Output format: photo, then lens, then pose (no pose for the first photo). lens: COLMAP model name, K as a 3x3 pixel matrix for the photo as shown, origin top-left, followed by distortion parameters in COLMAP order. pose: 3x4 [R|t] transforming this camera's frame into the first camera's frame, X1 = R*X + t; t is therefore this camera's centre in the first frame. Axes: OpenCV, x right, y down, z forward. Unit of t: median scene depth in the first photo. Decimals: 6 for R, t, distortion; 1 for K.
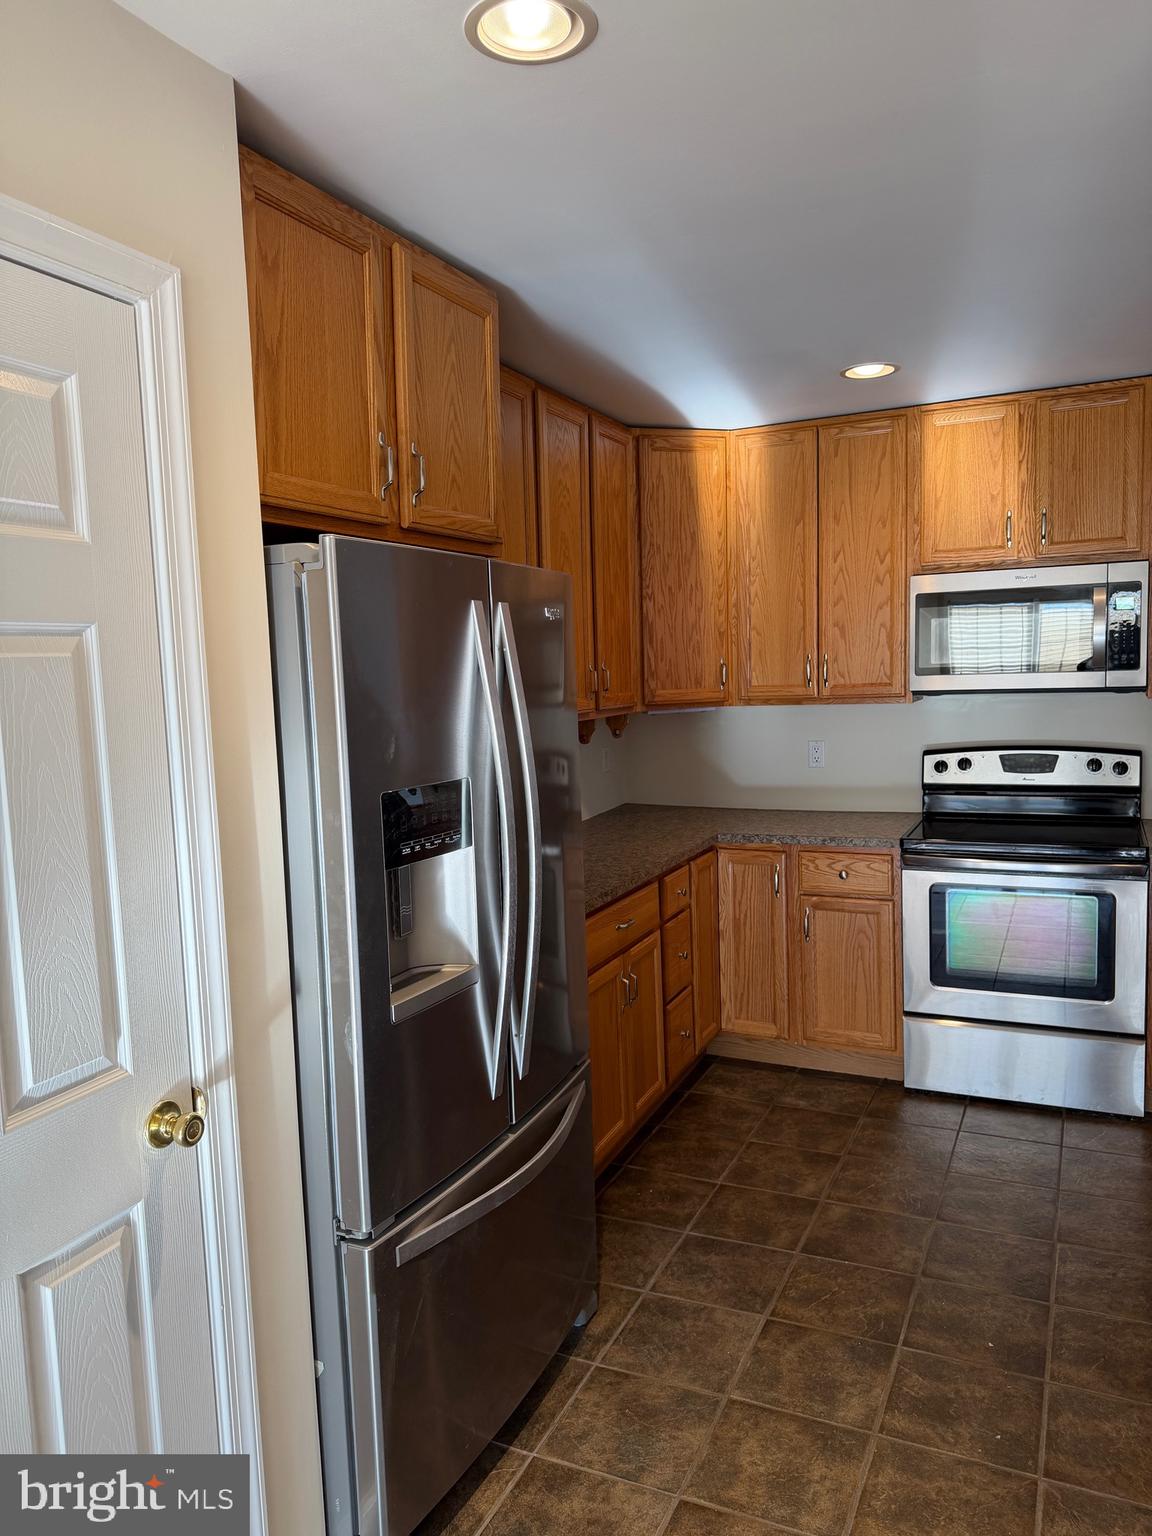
lens RADIAL K [[1089.5, 0, 577.9], [0, 1089.5, 775.8], [0, 0, 1]] dist [0.058165, -0.092241]
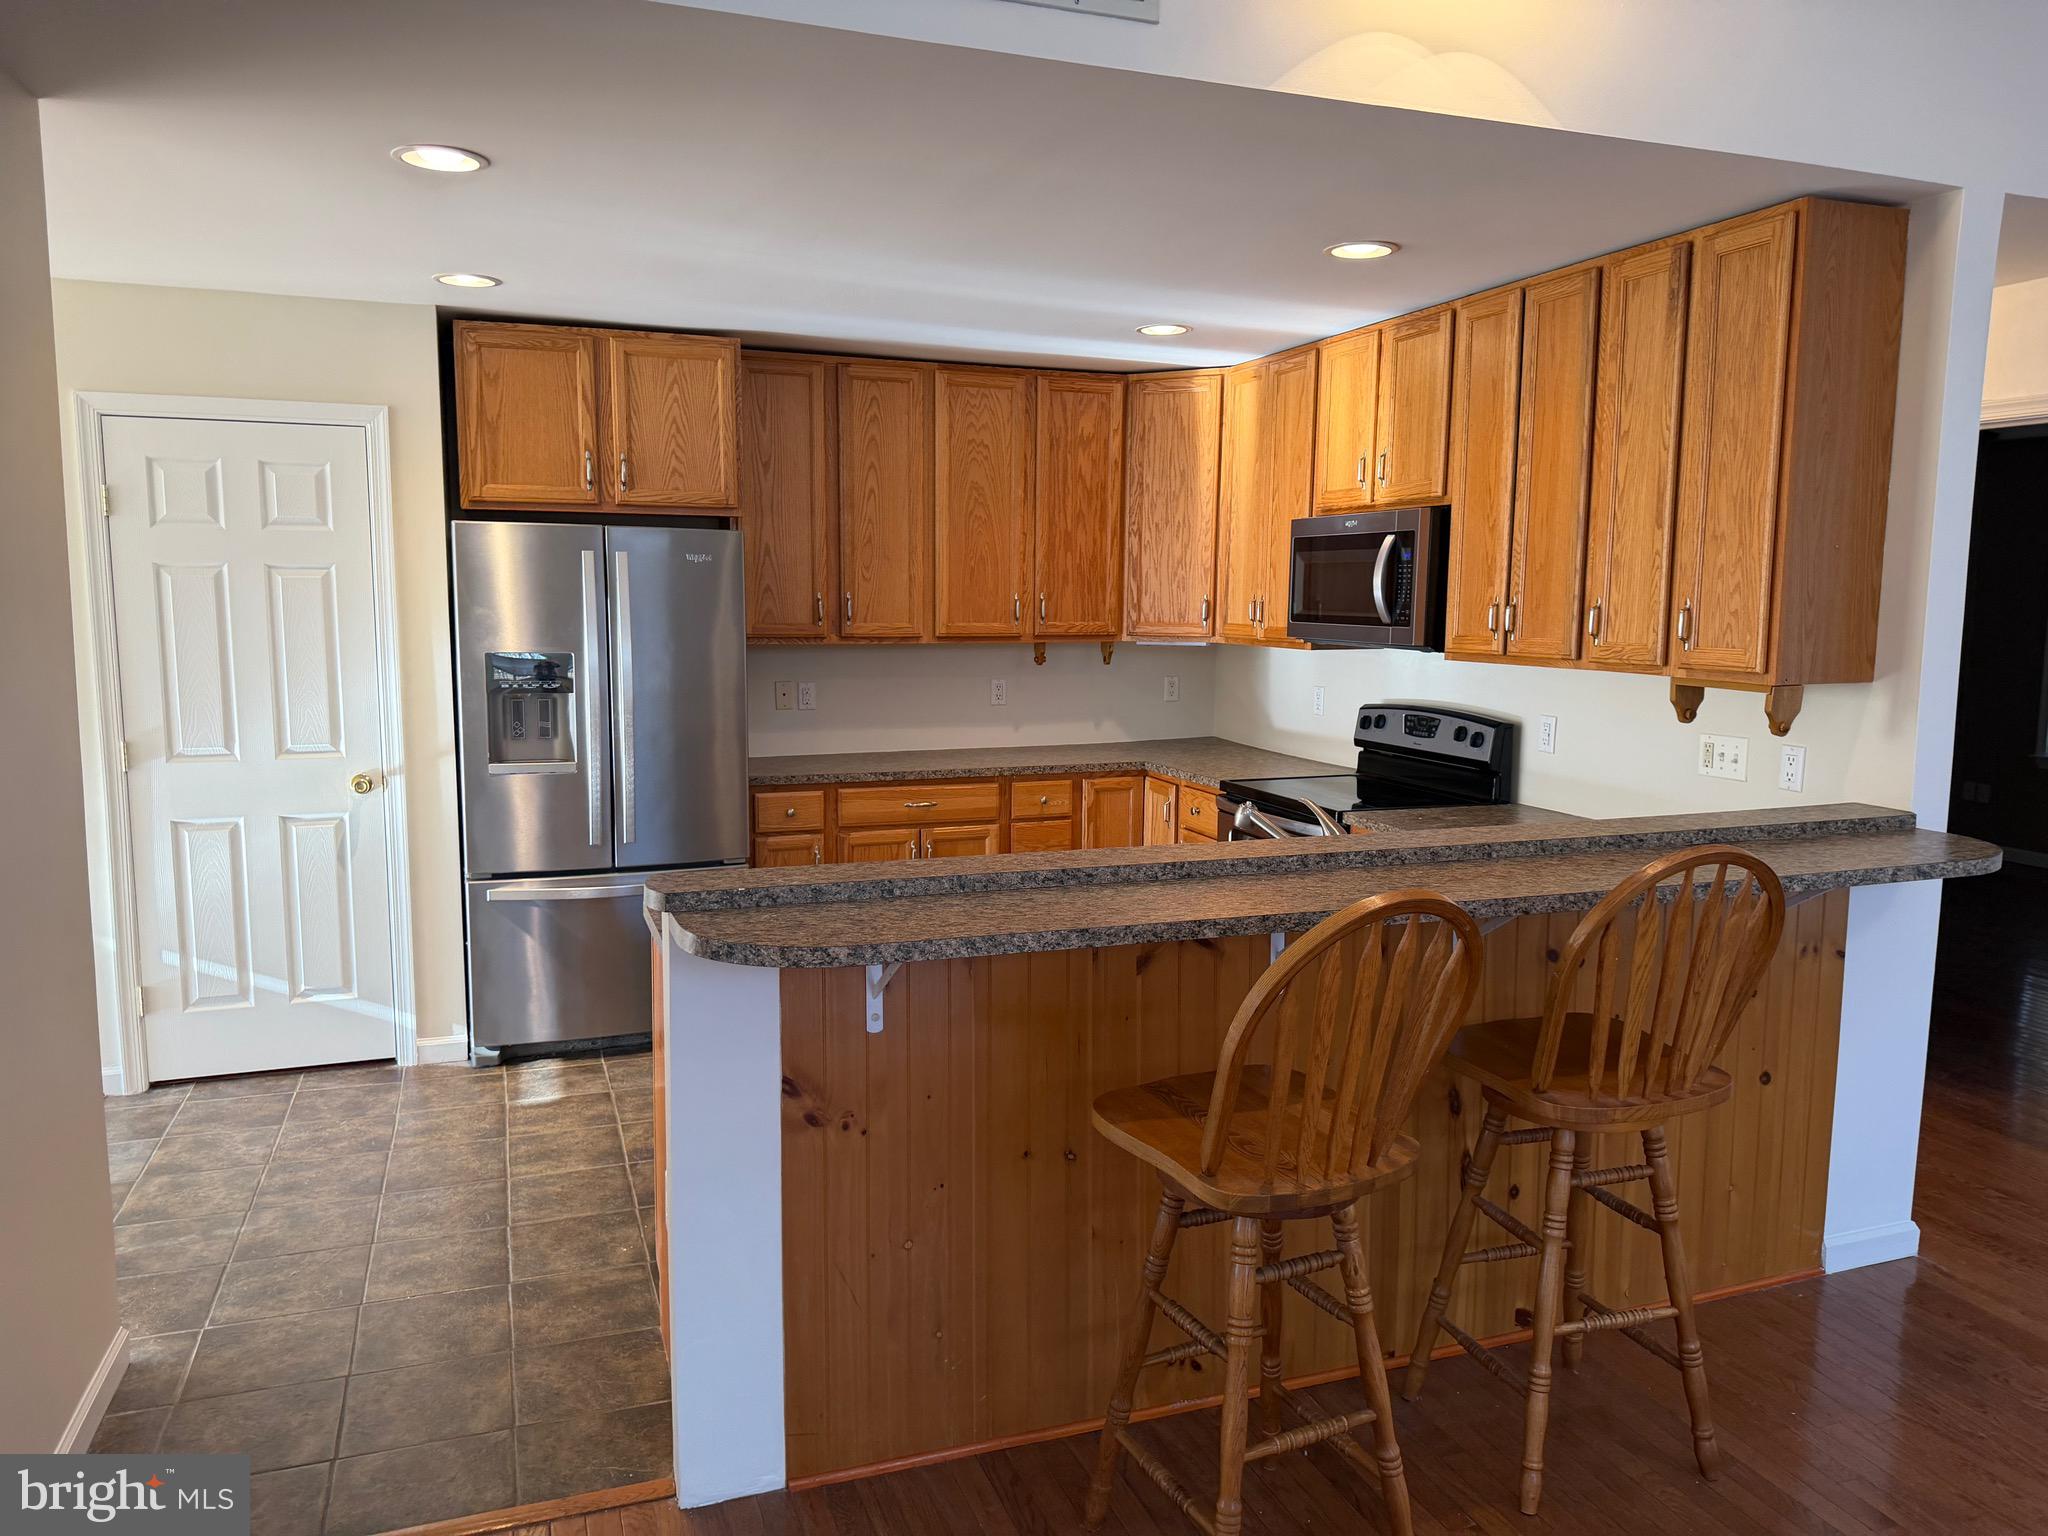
lens RADIAL K [[1452.6, 0, 1051.0], [0, 1452.6, 771.5], [0, 0, 1]] dist [0.058165, -0.092241]
pose [[0.709031, 0.128785, -0.693318, 1.773772], [-0.104754, 0.991509, 0.077046, -0.060182], [0.697353, 0.018000, 0.716501, -0.117791]]
